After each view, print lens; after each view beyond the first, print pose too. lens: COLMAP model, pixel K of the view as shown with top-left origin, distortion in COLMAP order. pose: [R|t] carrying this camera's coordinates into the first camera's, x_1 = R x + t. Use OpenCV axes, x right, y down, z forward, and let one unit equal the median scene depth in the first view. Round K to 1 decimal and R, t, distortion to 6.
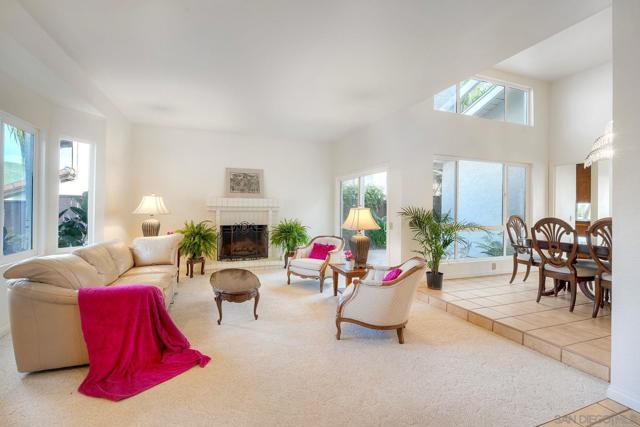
lens RADIAL K [[273.5, 0, 324.8], [0, 273.5, 214.2], [0, 0, 1]] dist [0.010337, -0.000188]
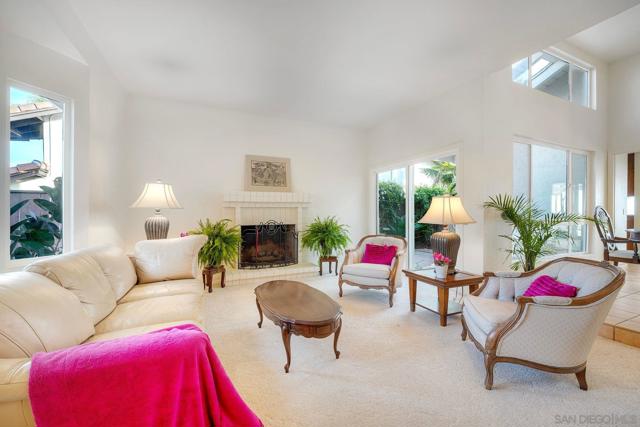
lens RADIAL K [[245.8, 0, 322.2], [0, 245.8, 221.5], [0, 0, 1]] dist [-0.000190, 0.000040]
pose [[0.995383, -0.015624, 0.094706, -0.239819], [0.015227, 0.999872, 0.004909, 0.033580], [-0.094771, -0.003445, 0.995493, 0.288297]]
